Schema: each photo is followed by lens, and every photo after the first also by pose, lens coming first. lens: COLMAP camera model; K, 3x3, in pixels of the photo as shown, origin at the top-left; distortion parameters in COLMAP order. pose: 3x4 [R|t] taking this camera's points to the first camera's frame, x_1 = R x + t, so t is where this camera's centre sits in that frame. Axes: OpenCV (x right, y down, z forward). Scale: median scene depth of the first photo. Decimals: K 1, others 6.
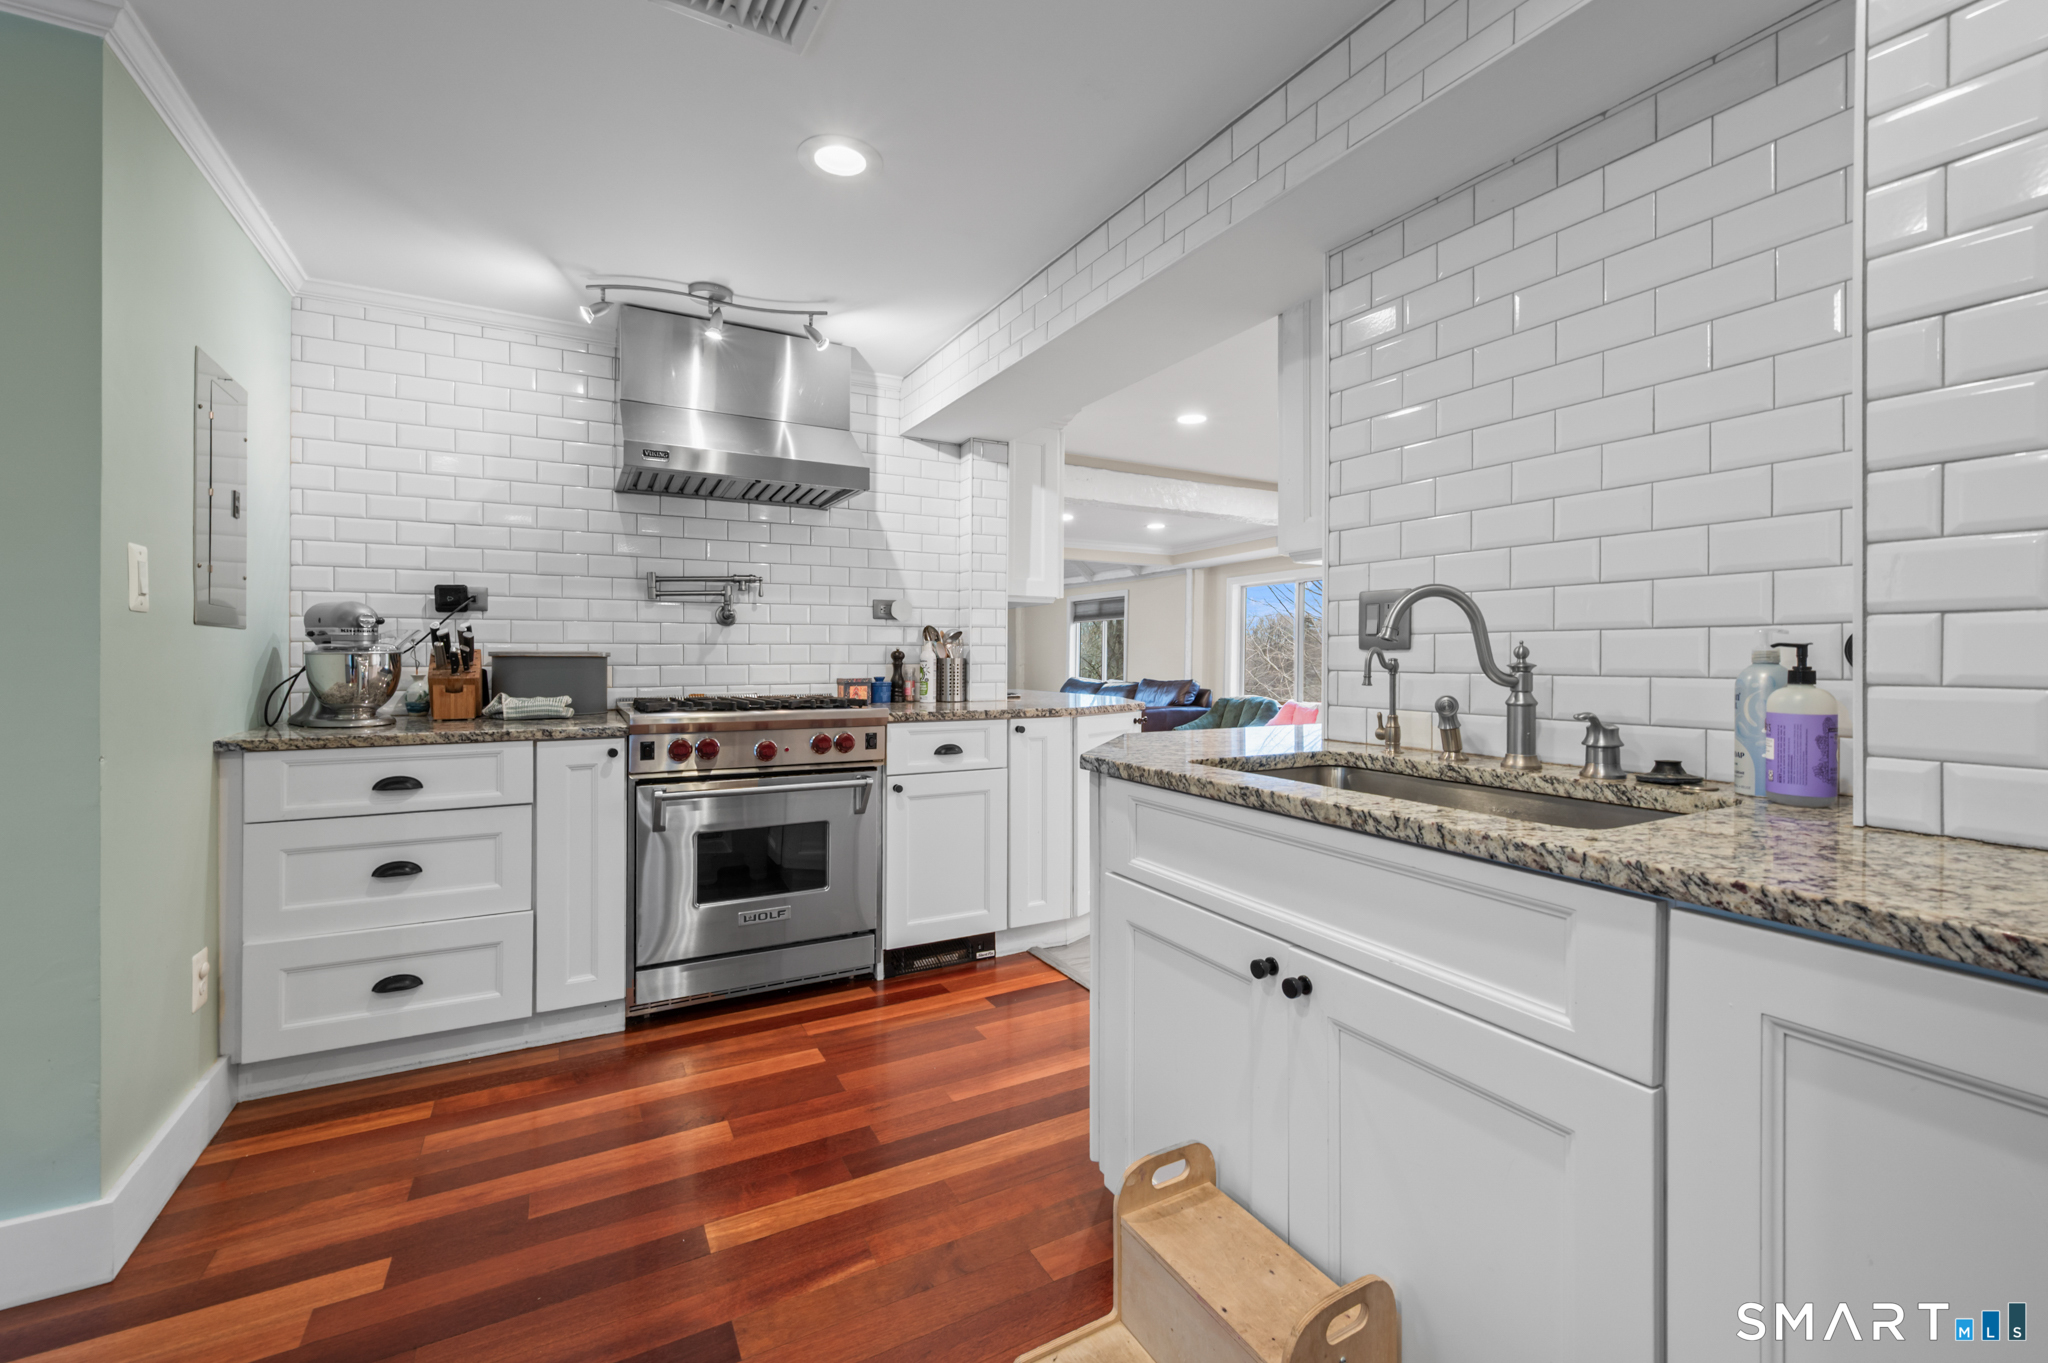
lens RADIAL K [[827.4, 0, 1019.5], [0, 827.4, 673.6], [0, 0, 1]] dist [-0.000245, -0.000207]
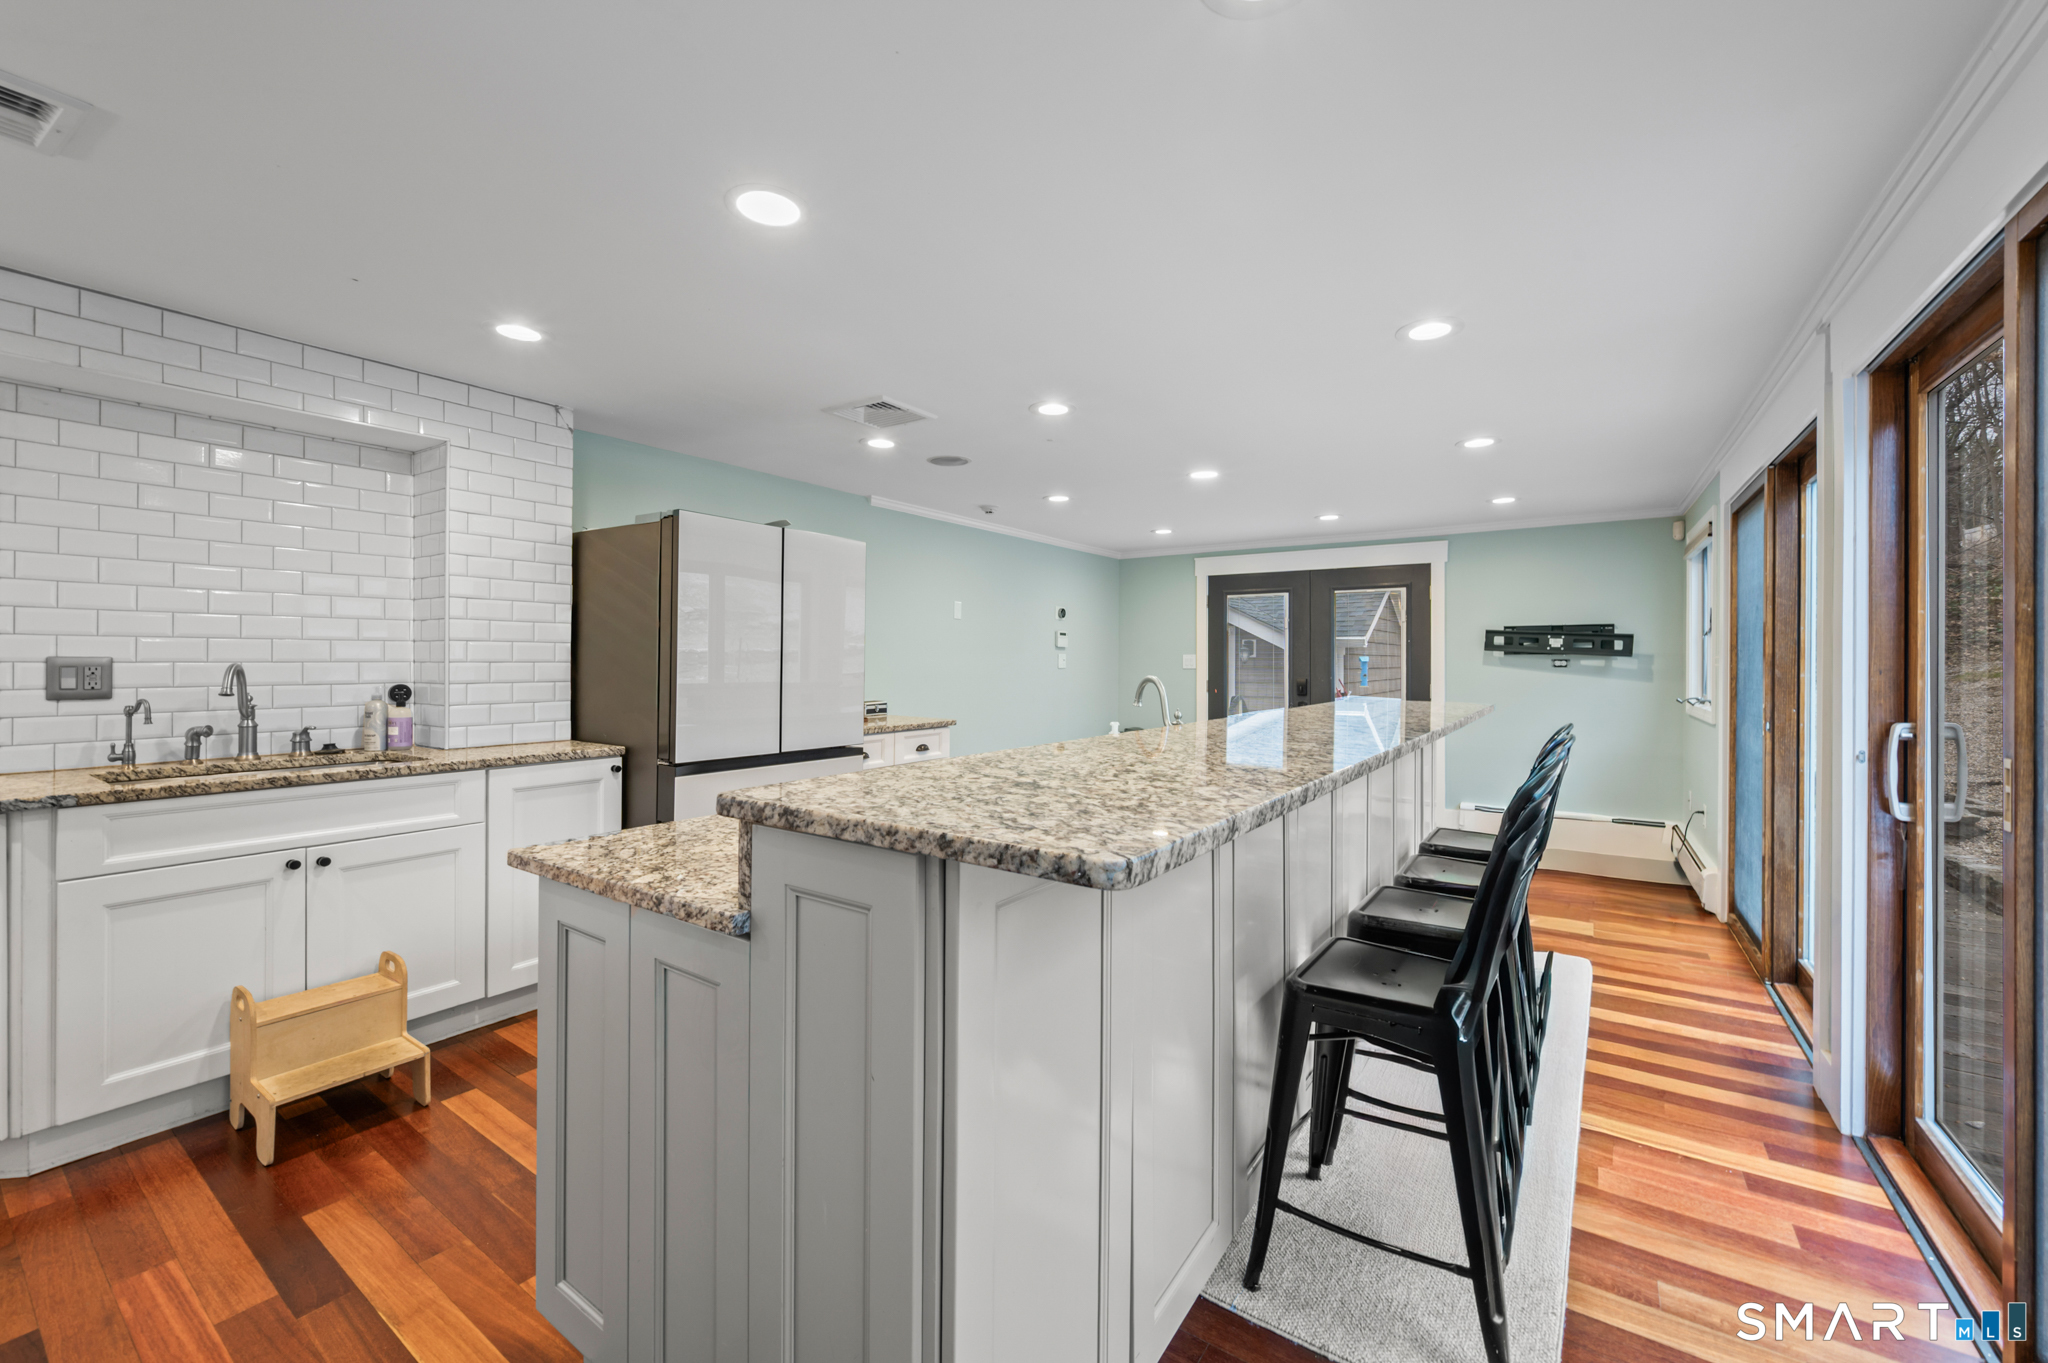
lens RADIAL K [[827.4, 0, 1025.6], [0, 827.4, 666.4], [0, 0, 1]] dist [-0.000245, -0.000207]
pose [[-0.480257, -0.005885, 0.877108, -2.192186], [0.005464, 0.999938, 0.009701, -0.125092], [-0.877111, 0.009451, -0.480195, 0.391035]]
